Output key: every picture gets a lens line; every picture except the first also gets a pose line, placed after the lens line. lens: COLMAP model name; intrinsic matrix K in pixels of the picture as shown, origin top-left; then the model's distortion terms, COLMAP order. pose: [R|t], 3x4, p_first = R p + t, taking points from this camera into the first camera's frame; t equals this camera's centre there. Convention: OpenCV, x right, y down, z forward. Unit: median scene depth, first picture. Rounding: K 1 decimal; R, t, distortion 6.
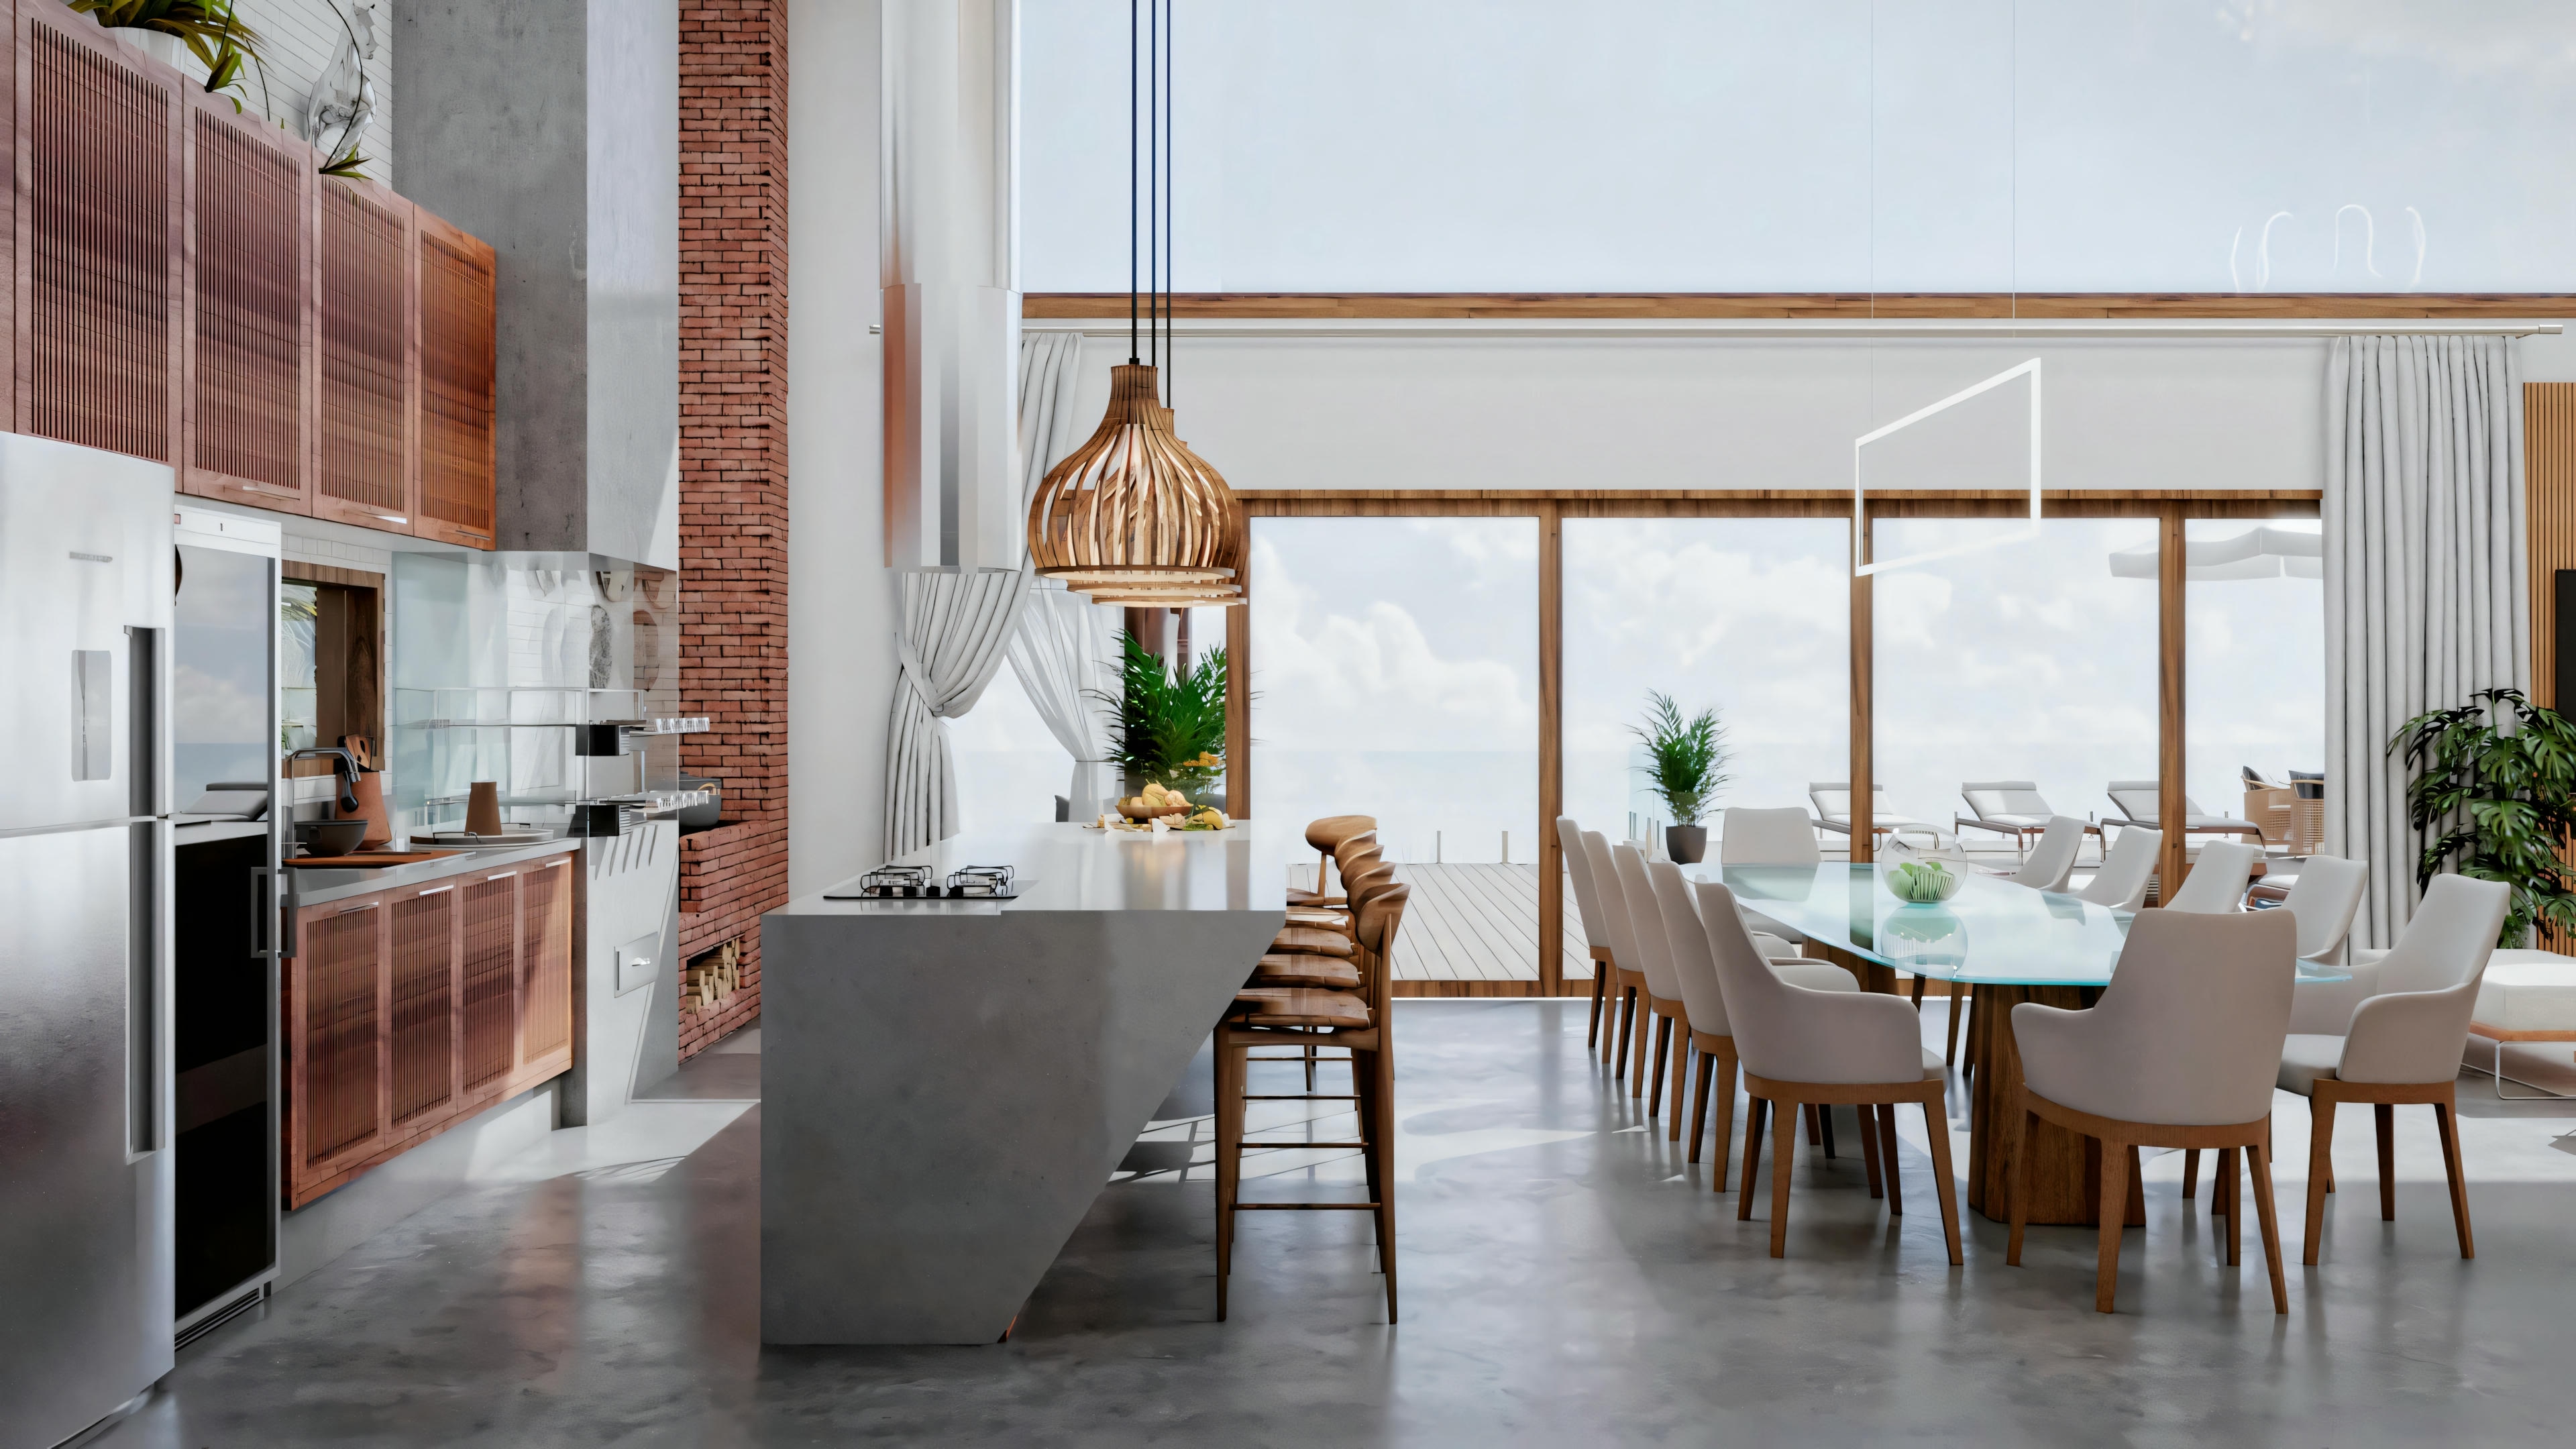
lens RADIAL K [[1991.8, 0, 1289.0], [0, 1991.8, 679.9], [0, 0, 1]] dist [-0.003767, -0.001384]
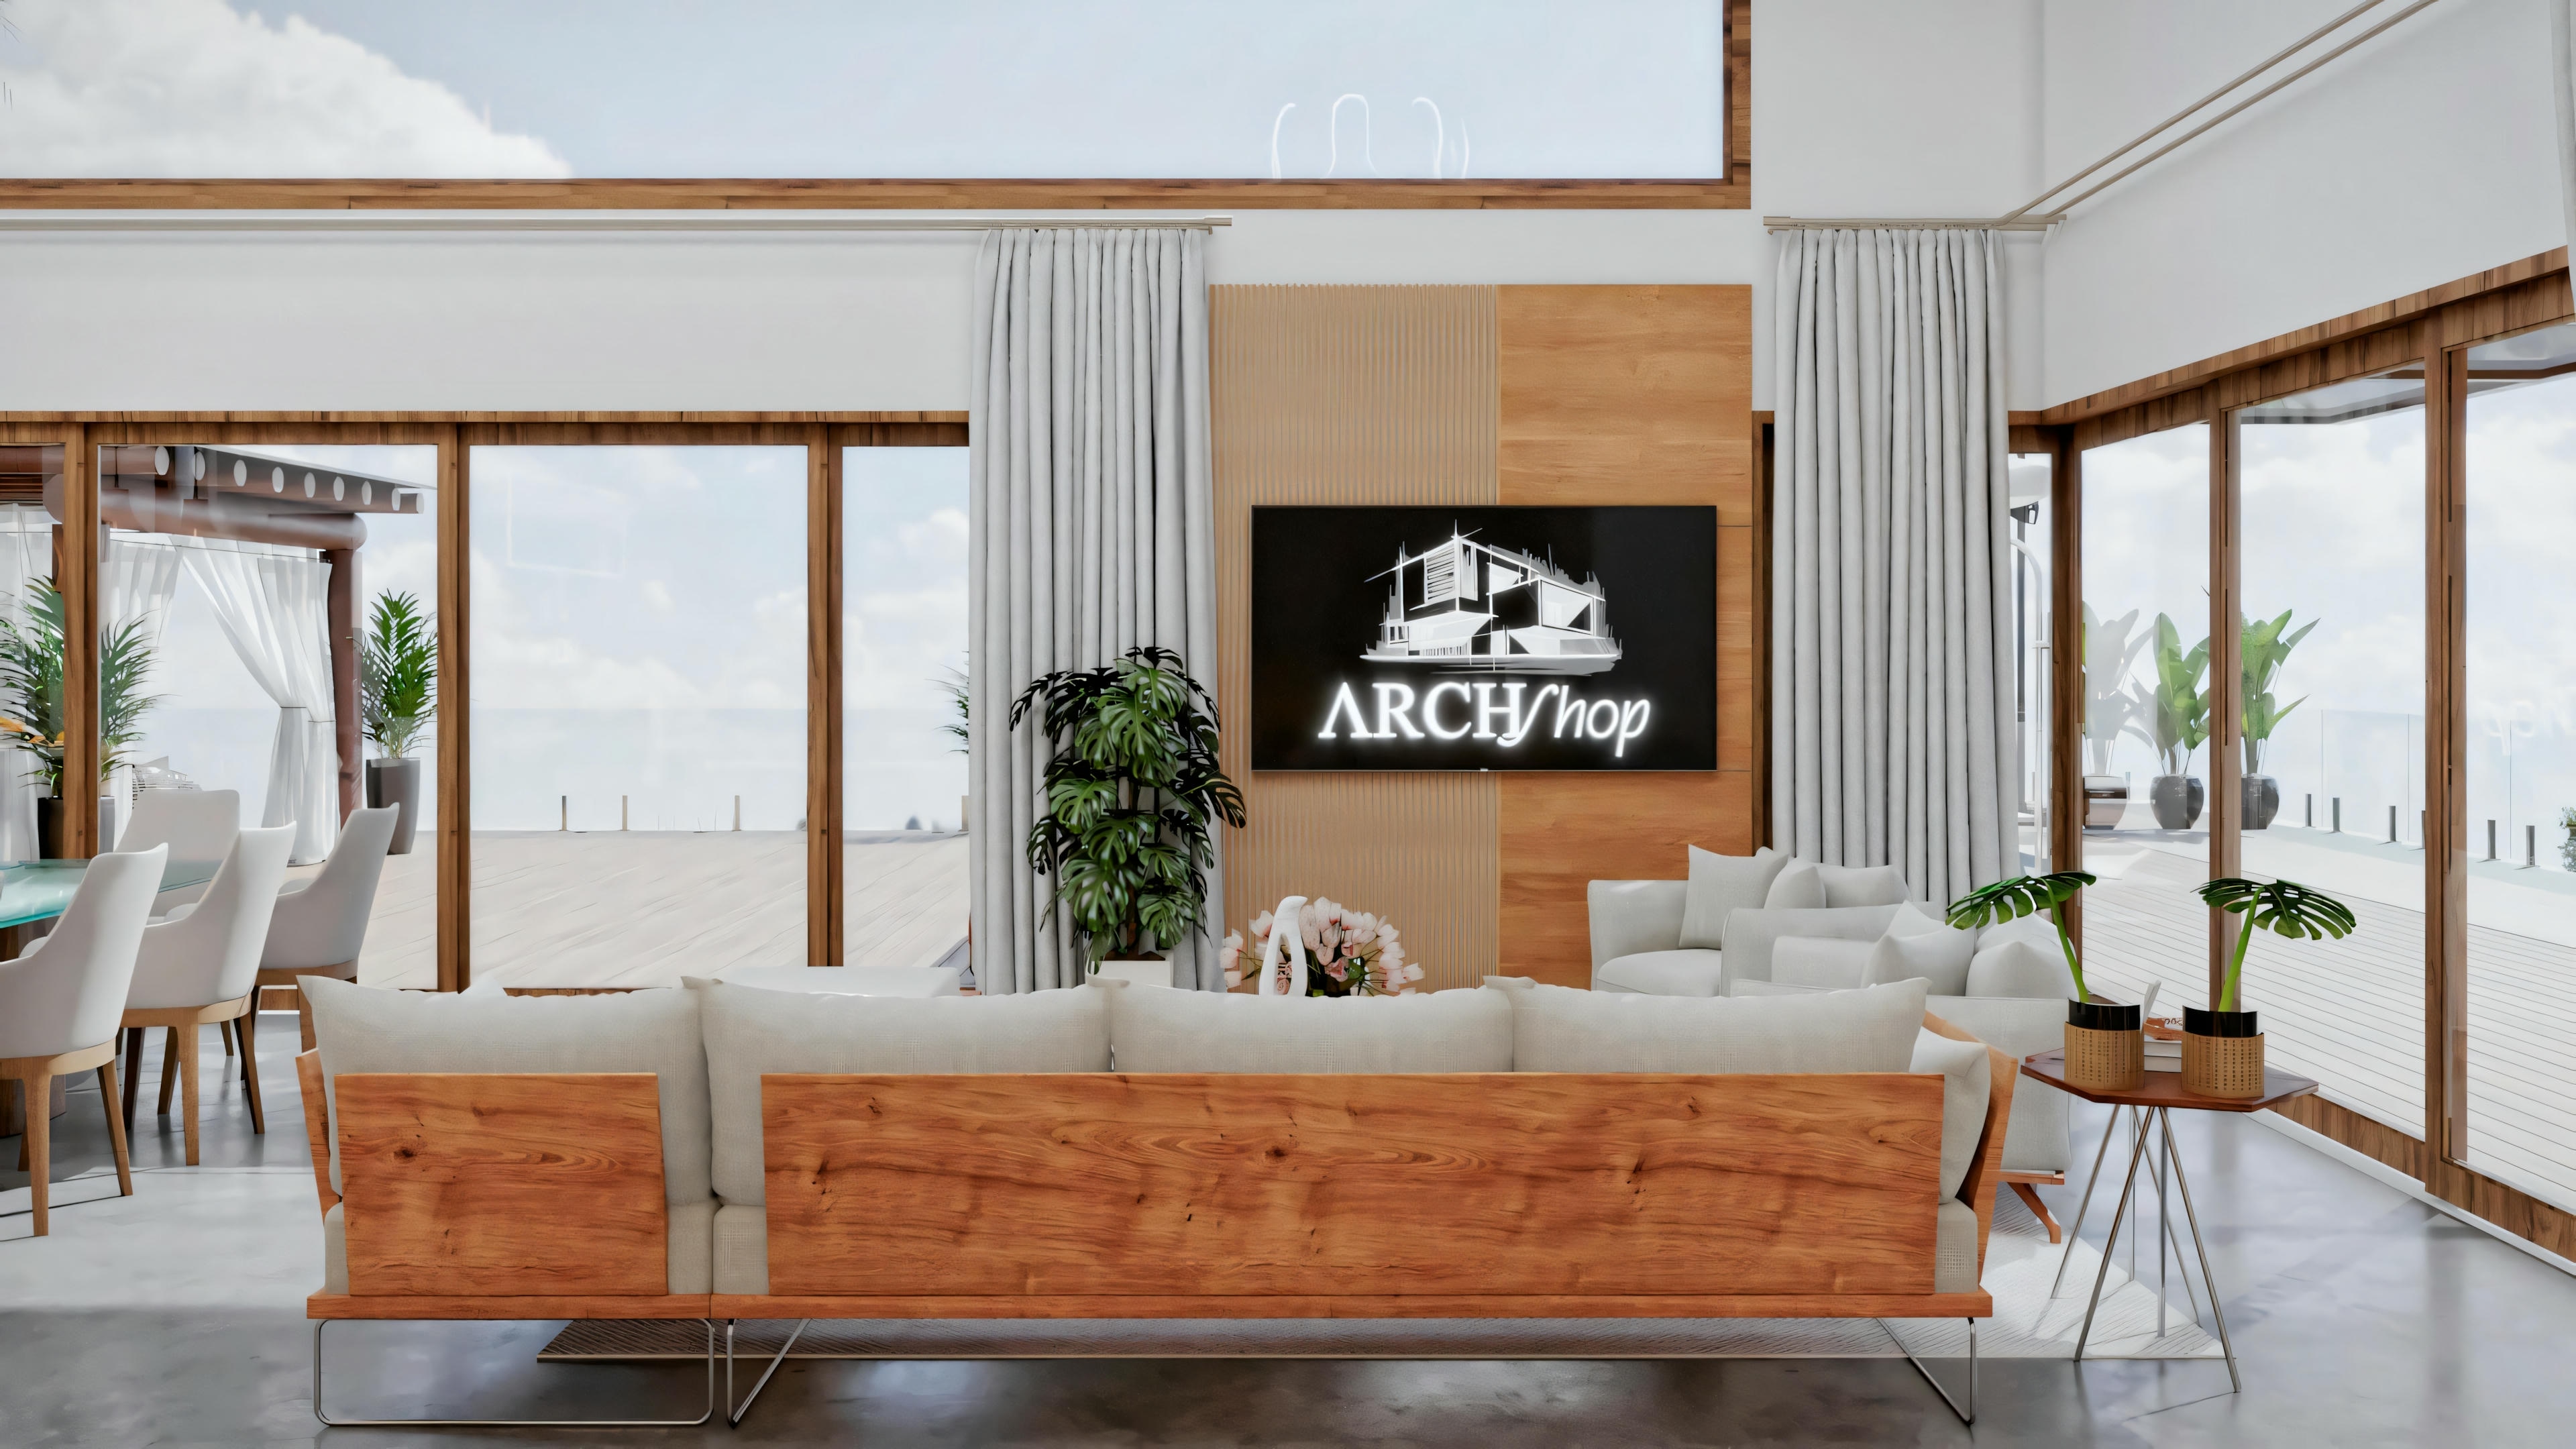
lens RADIAL K [[2374.5, 0, 1283.1], [0, 2374.5, 658.5], [0, 0, 1]] dist [0.005159, 0.000314]
pose [[0.999993, 0.000394, -0.003784, 0.487302], [-0.000366, 0.999972, 0.007435, 0.001430], [0.003787, -0.007434, 0.999965, -0.007723]]
